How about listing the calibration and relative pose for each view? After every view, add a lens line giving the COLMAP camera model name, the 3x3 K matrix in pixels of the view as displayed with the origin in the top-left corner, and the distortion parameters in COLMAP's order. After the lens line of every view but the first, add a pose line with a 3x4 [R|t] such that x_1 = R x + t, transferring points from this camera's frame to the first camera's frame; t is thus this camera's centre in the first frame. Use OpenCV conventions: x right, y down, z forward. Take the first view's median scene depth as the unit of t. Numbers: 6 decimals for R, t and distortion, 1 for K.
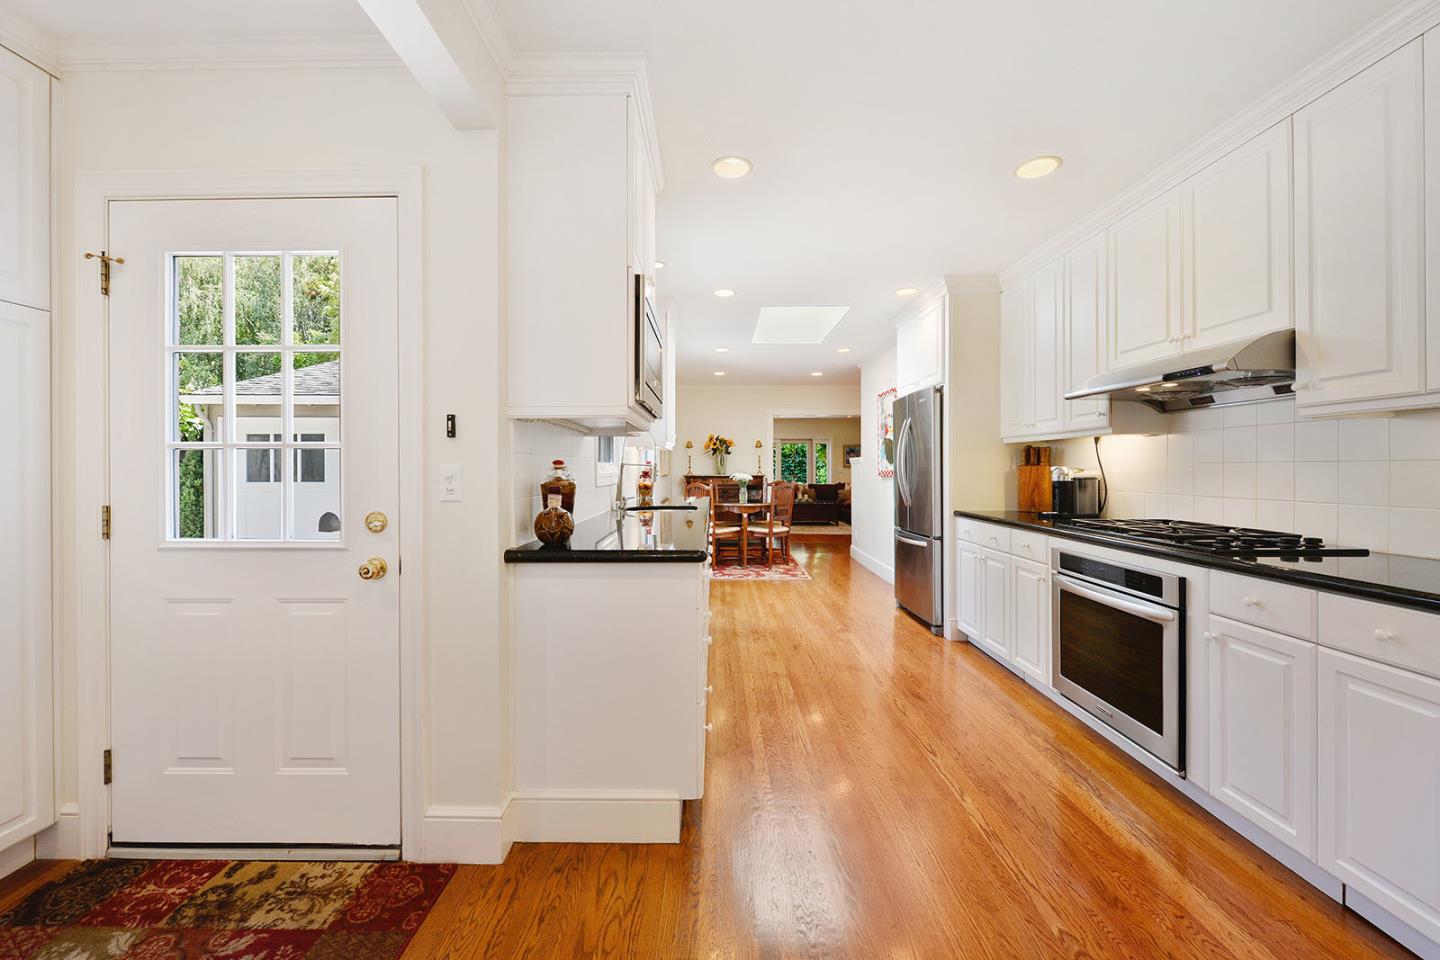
lens RADIAL K [[575.7, 0, 710.8], [0, 575.7, 467.9], [0, 0, 1]] dist [-0.000144, -0.001444]
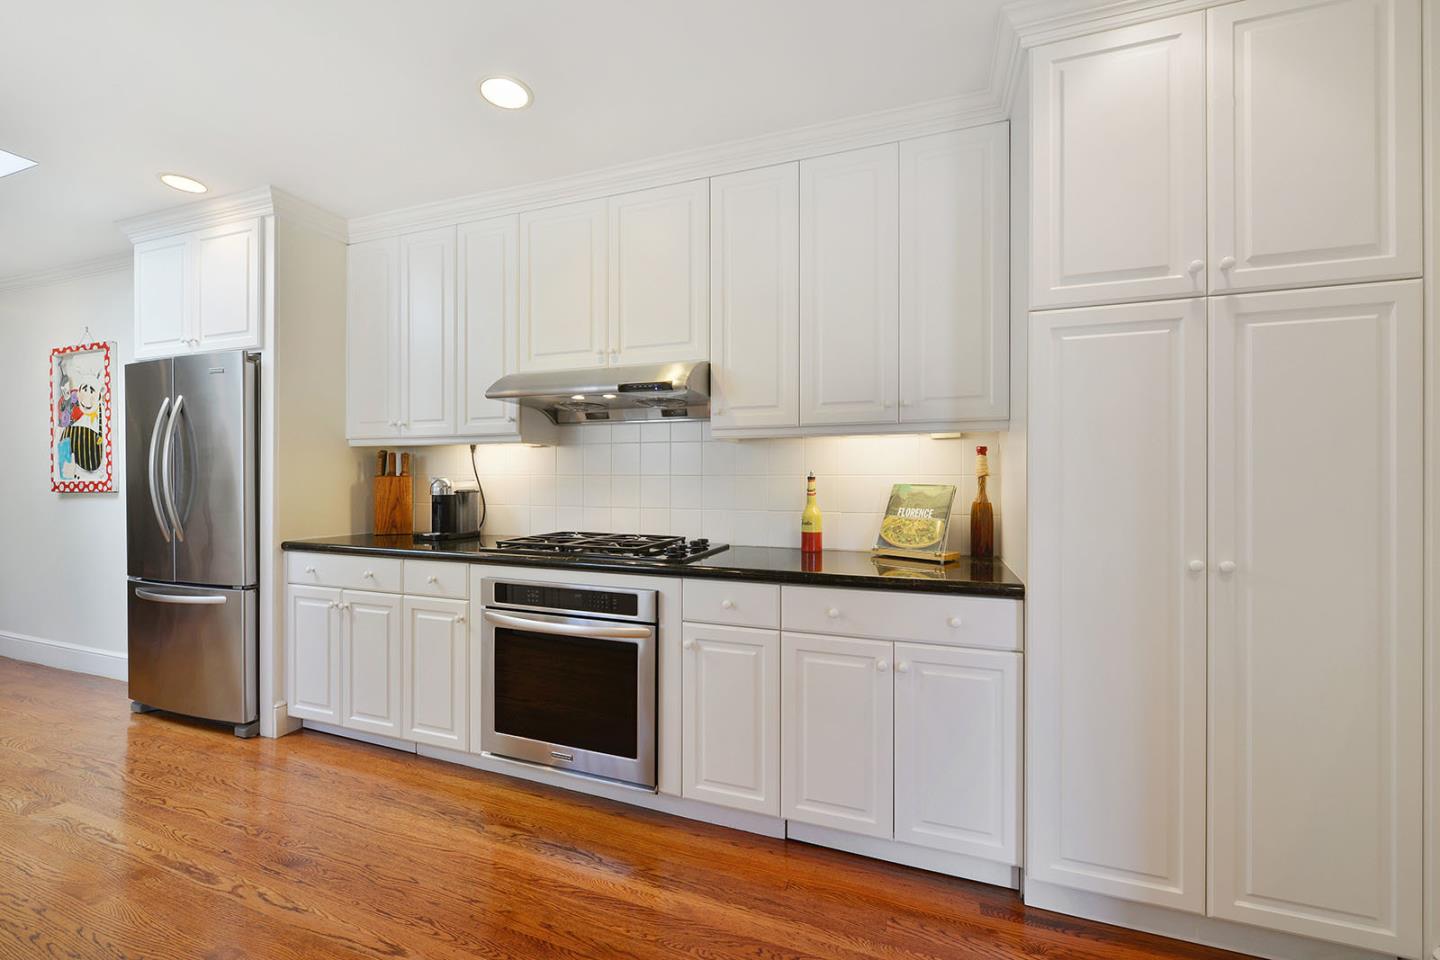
lens RADIAL K [[575.7, 0, 712.6], [0, 575.7, 482.3], [0, 0, 1]] dist [-0.000144, -0.001444]
pose [[0.331947, -0.000026, 0.943298, -0.059974], [-0.006078, 0.999979, 0.002167, -0.000054], [-0.943278, -0.006453, 0.331940, 0.414953]]
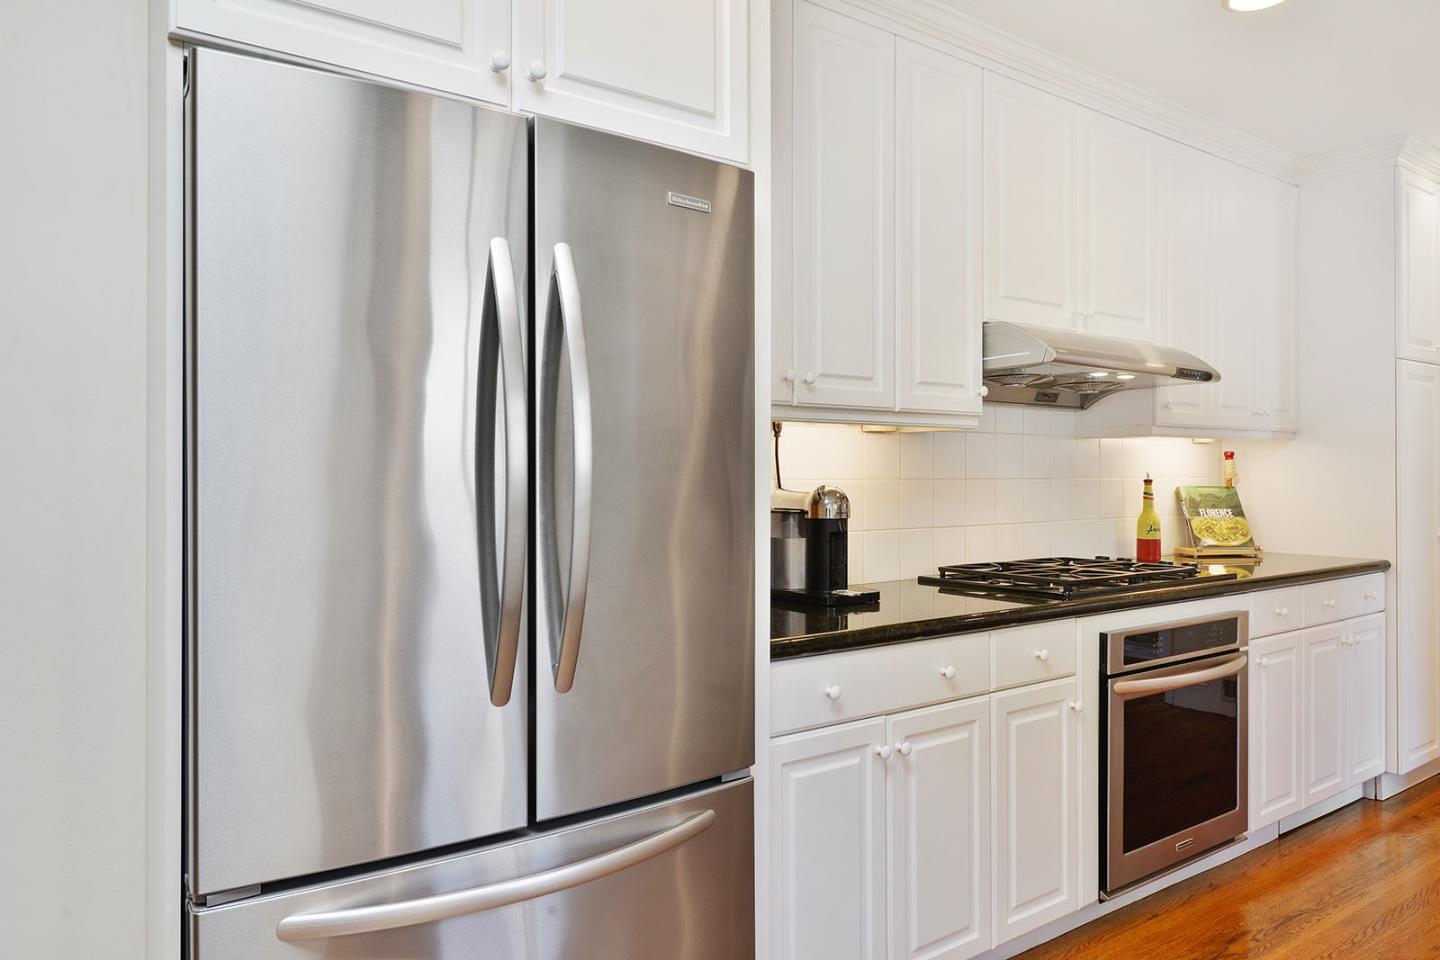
lens RADIAL K [[911.9, 0, 718.6], [0, 911.9, 479.7], [0, 0, 1]] dist [-0.019757, -0.000090]
pose [[-0.563795, 0.003811, 0.825906, 0.093852], [0.004025, 0.999990, -0.001867, -0.007007], [-0.825905, 0.002272, -0.563805, 1.737147]]
